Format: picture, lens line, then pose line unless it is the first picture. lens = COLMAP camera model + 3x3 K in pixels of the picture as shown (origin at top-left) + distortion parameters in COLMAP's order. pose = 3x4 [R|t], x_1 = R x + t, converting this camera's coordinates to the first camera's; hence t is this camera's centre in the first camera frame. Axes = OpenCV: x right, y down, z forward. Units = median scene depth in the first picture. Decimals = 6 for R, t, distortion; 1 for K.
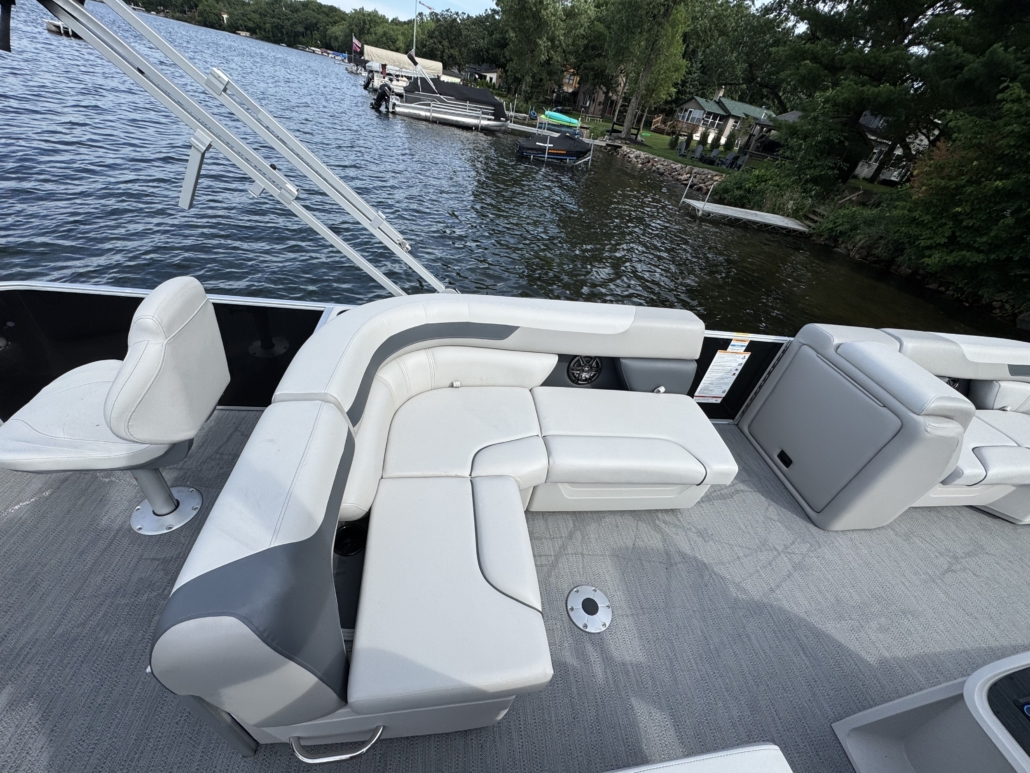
lens RADIAL K [[406.8, 0, 516.4], [0, 406.8, 386.2], [0, 0, 1]] dist [-0.007683, 0.000914]
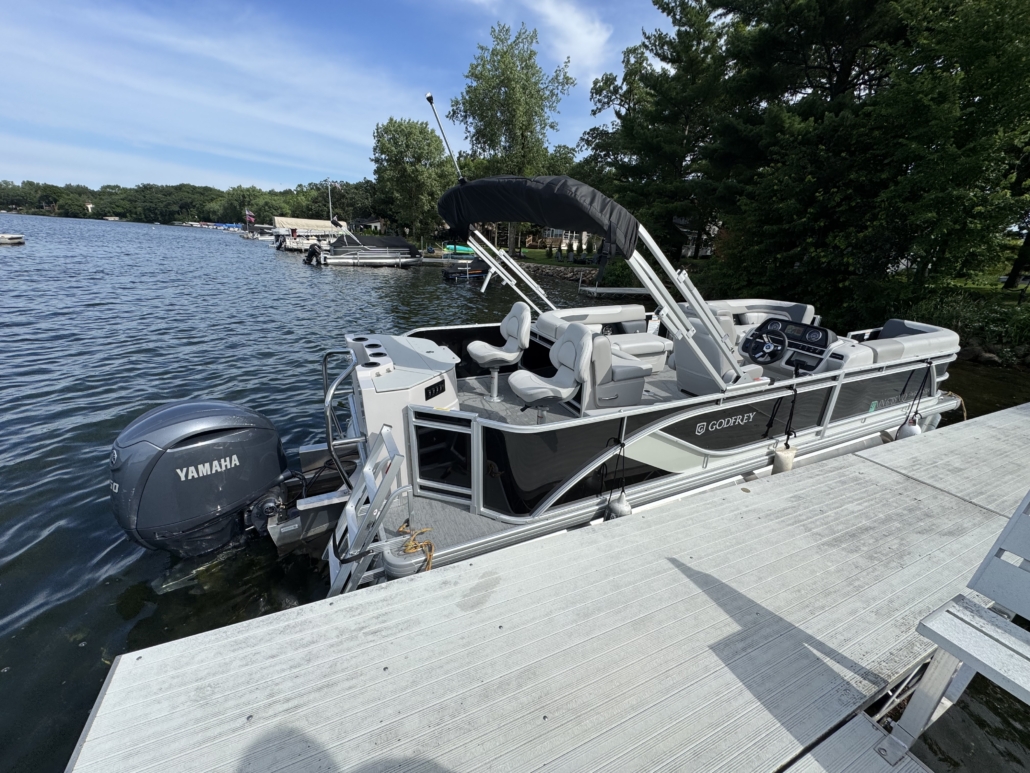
lens RADIAL K [[406.8, 0, 518.0], [0, 406.8, 386.9], [0, 0, 1]] dist [-0.007683, 0.000914]
pose [[0.954674, -0.206732, 0.214146, -0.092789], [0.253531, 0.941708, -0.221149, 0.066117], [-0.155945, 0.265418, 0.951438, -0.116343]]
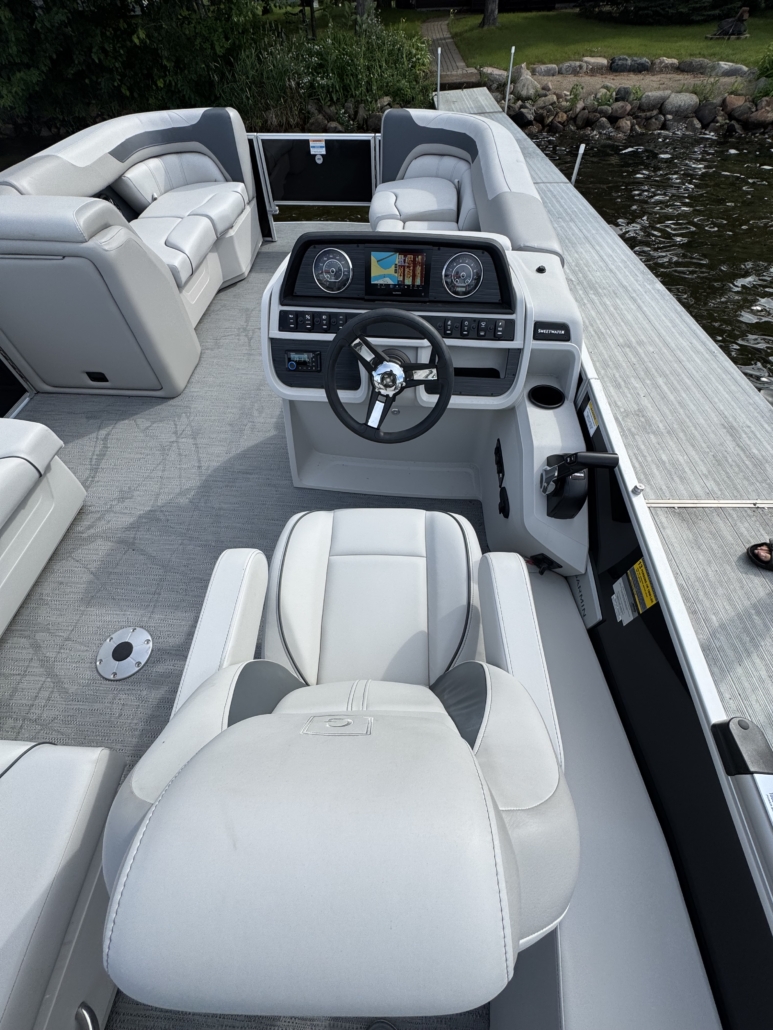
lens RADIAL K [[406.8, 0, 386.1], [0, 406.8, 508.5], [0, 0, 1]] dist [-0.007683, 0.000914]
pose [[0.189320, -0.869981, 0.455291, 0.017803], [0.618832, 0.465717, 0.632578, 0.022414], [-0.762368, 0.161989, 0.626542, -0.002572]]
